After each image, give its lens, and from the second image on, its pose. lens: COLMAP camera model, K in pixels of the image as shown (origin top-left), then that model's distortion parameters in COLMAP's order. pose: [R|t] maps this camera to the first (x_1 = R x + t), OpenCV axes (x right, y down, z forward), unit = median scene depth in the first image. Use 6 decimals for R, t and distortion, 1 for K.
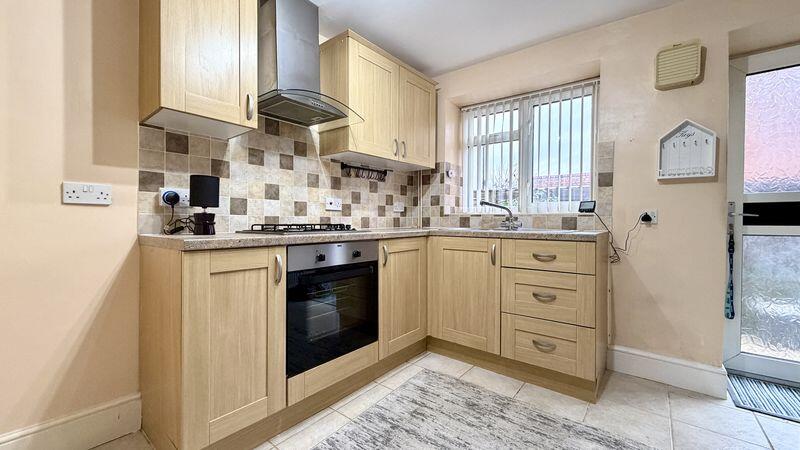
lens RADIAL K [[319.3, 0, 397.7], [0, 319.3, 223.4], [0, 0, 1]] dist [0.001870, 0.000076]
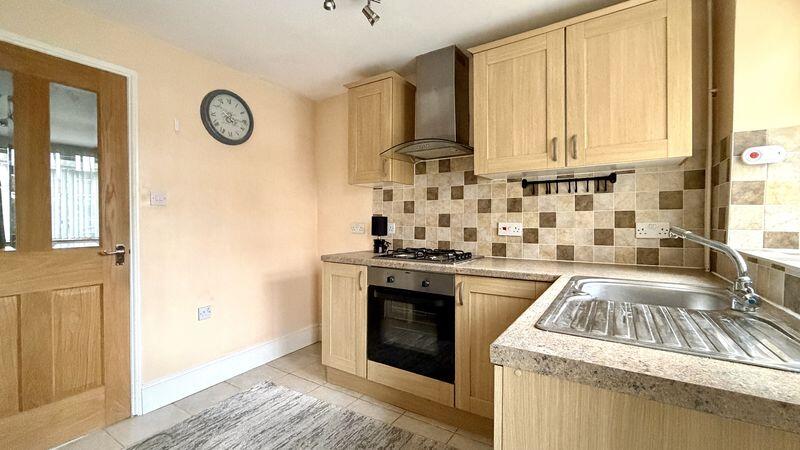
lens RADIAL K [[340.0, 0, 397.2], [0, 340.0, 223.6], [0, 0, 1]] dist [-0.000928, -0.000028]
pose [[0.097463, 0.007262, -0.995213, 0.770707], [-0.009426, 0.999935, 0.006373, -0.085549], [0.995195, 0.008760, 0.097525, 0.643322]]
